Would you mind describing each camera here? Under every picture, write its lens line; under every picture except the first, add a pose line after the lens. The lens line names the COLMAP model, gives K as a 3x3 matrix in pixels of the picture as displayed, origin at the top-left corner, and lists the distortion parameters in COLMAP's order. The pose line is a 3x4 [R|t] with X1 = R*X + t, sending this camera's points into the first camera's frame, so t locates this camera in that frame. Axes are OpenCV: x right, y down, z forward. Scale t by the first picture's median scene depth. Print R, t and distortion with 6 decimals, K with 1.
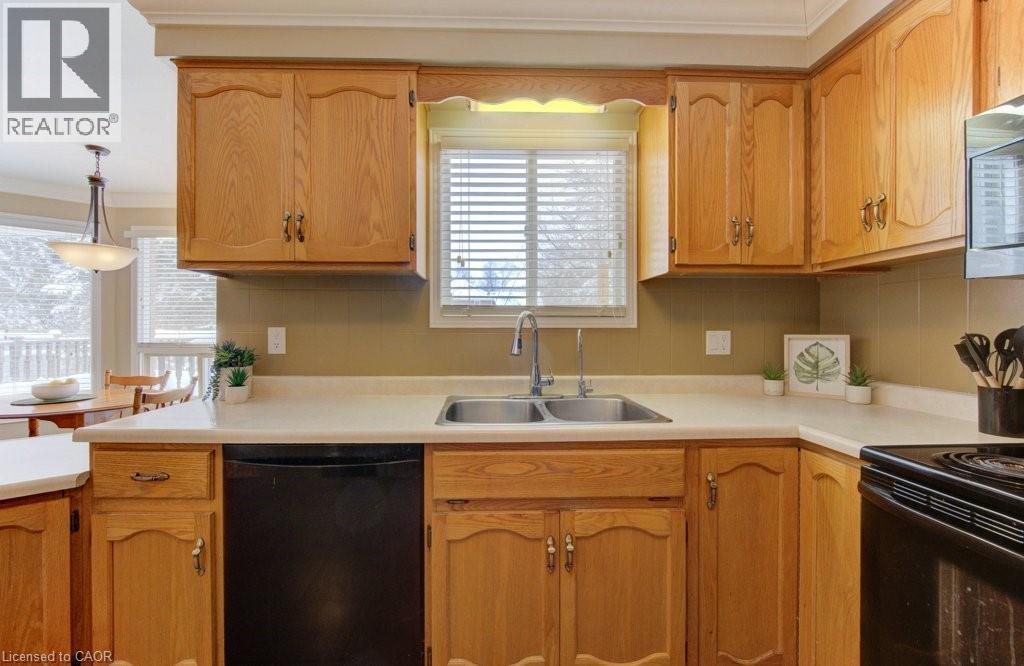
lens RADIAL K [[394.0, 0, 511.3], [0, 394.0, 329.6], [0, 0, 1]] dist [-0.009452, -0.000193]
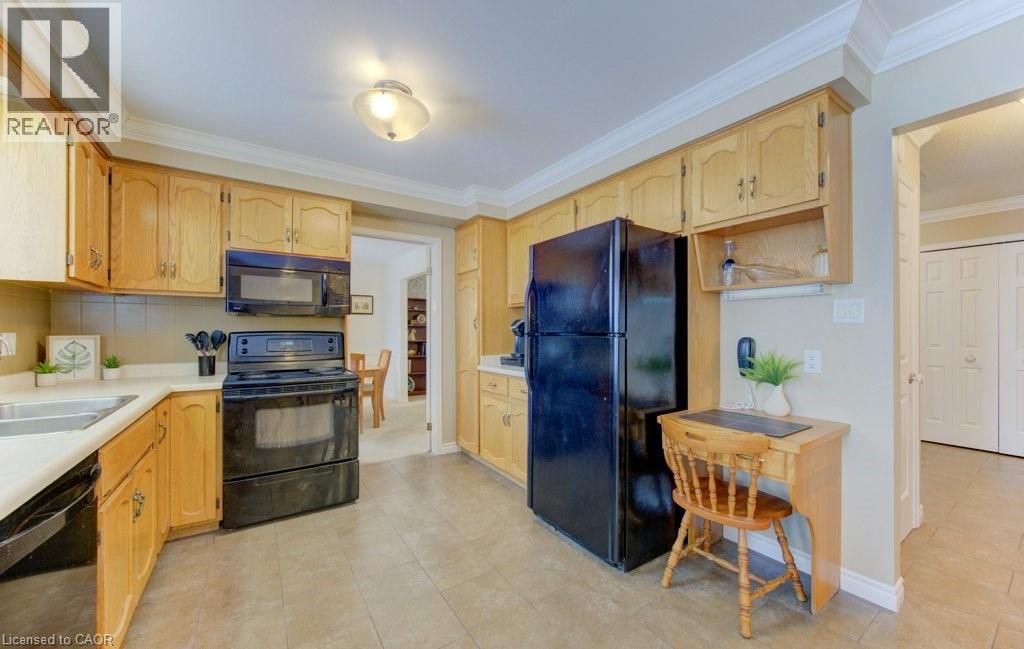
lens RADIAL K [[386.6, 0, 520.4], [0, 386.6, 330.2], [0, 0, 1]] dist [-0.000601, 0.000148]
pose [[-0.546896, 0.000074, 0.837200, -1.296427], [-0.003531, 0.999991, -0.002395, -0.008042], [-0.837193, -0.004266, -0.546891, 0.500101]]
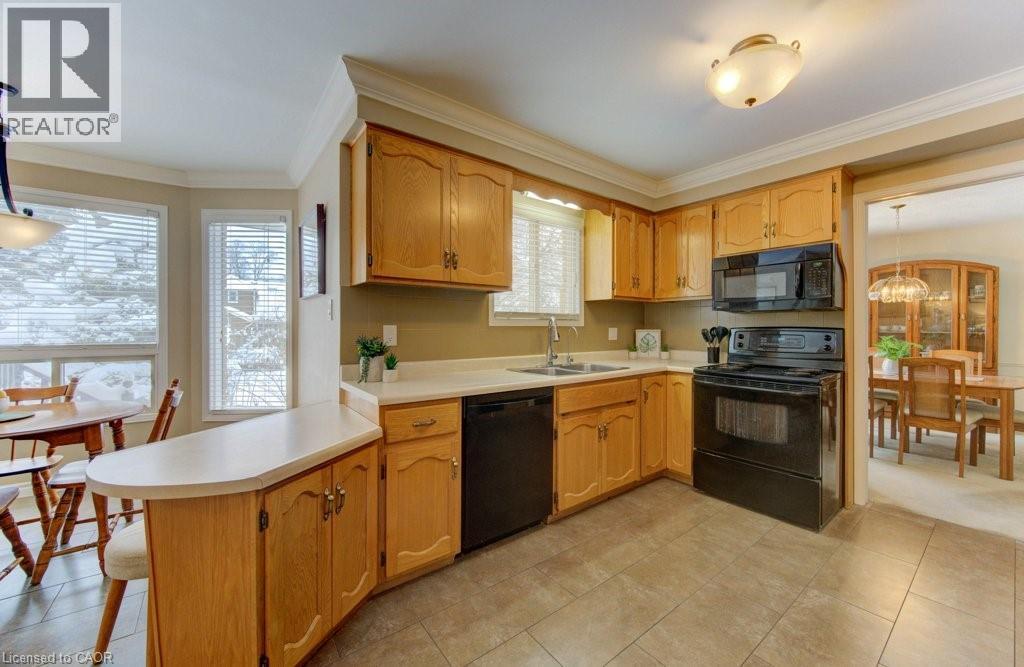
lens RADIAL K [[394.0, 0, 535.3], [0, 394.0, 327.7], [0, 0, 1]] dist [-0.009452, -0.000193]
pose [[0.790413, -0.000634, 0.612574, -1.169138], [-0.001808, 0.999993, 0.003367, -0.004179], [-0.612571, -0.003769, 0.790406, -0.375215]]
